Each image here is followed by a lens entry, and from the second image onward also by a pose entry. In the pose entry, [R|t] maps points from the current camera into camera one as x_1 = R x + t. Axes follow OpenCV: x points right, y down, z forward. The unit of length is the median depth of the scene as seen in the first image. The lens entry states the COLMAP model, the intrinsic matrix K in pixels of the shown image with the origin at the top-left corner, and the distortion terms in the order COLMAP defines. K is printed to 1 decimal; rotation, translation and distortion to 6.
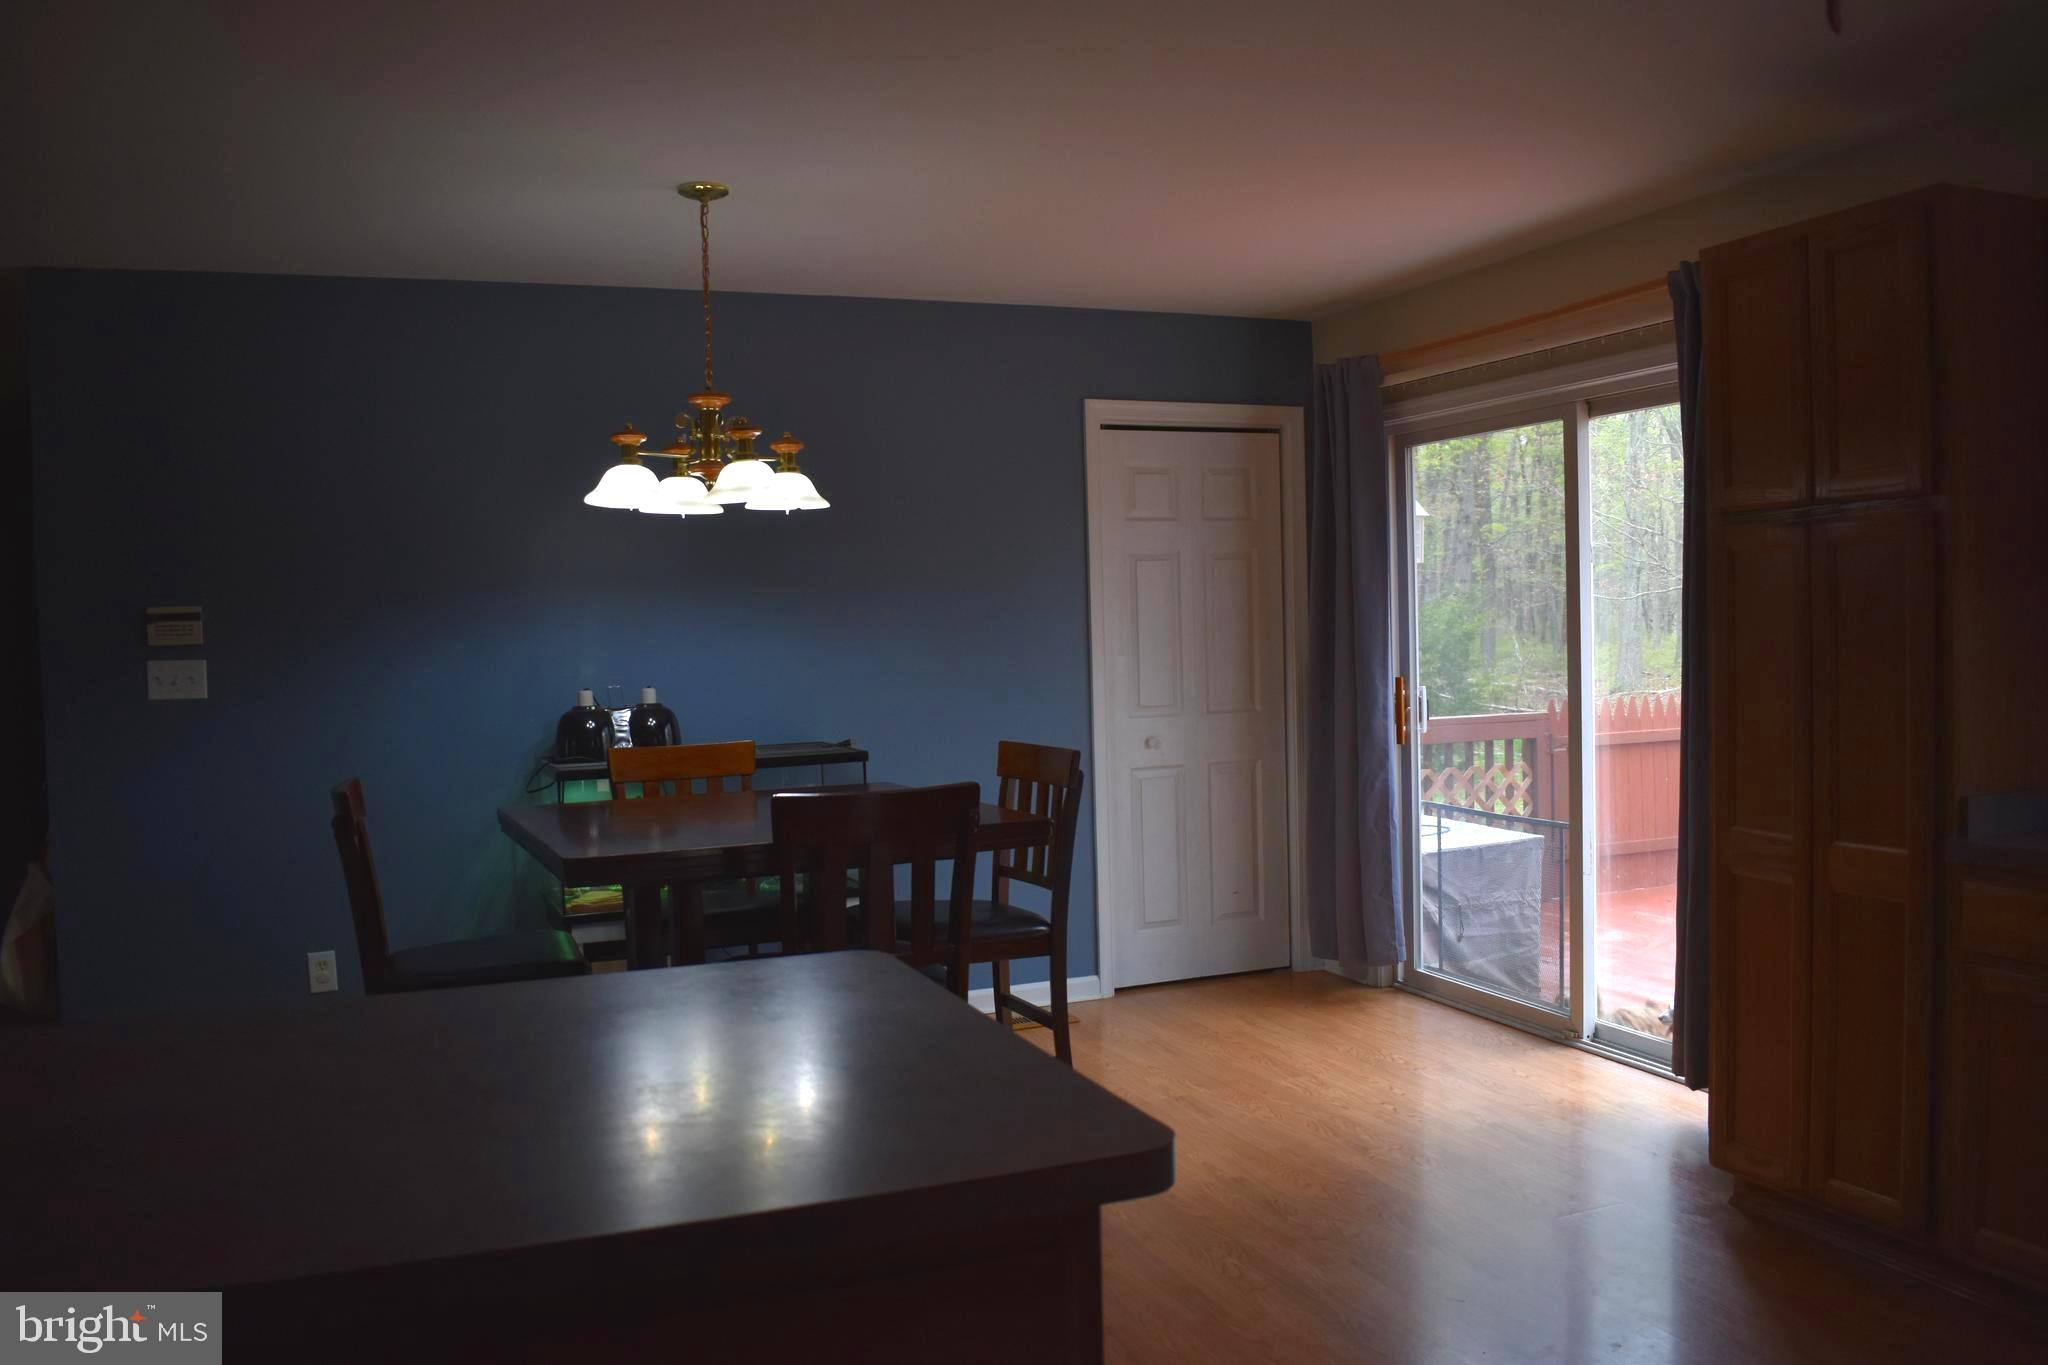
lens RADIAL K [[1656.0, 0, 1024.0], [0, 1656.0, 682.5], [0, 0, 1]] dist [-0.069638, -0.001861]
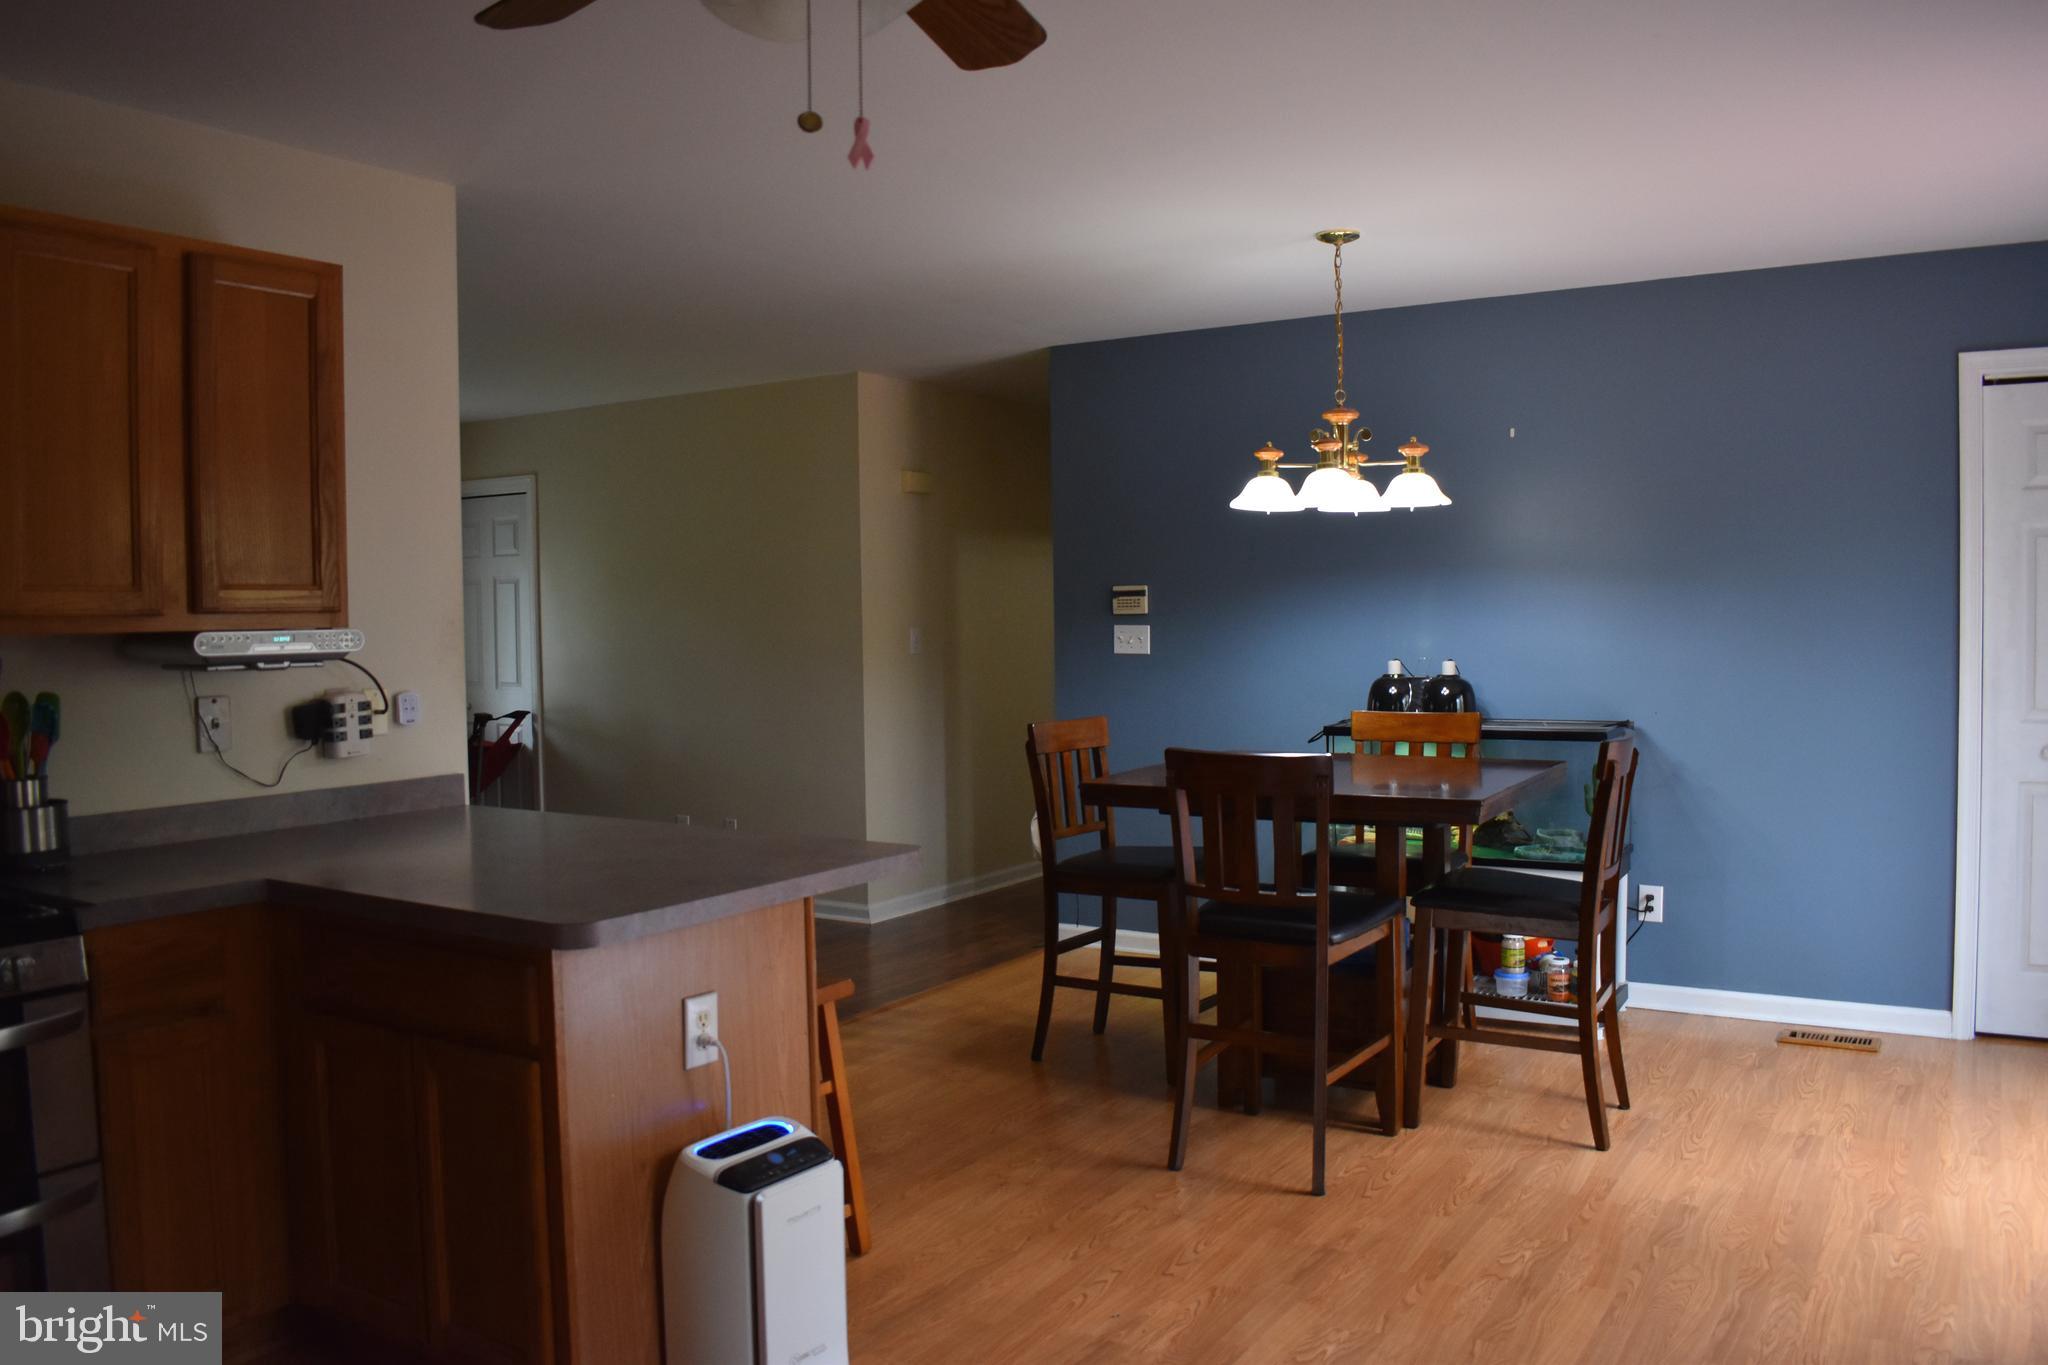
lens RADIAL K [[1593.1, 0, 1024.0], [0, 1593.1, 682.5], [0, 0, 1]] dist [0.000912, -0.000128]
pose [[0.617038, 0.054402, -0.785051, 0.486958], [-0.034018, 0.998519, 0.042457, -0.020053], [0.786198, 0.000508, 0.617975, 0.110113]]
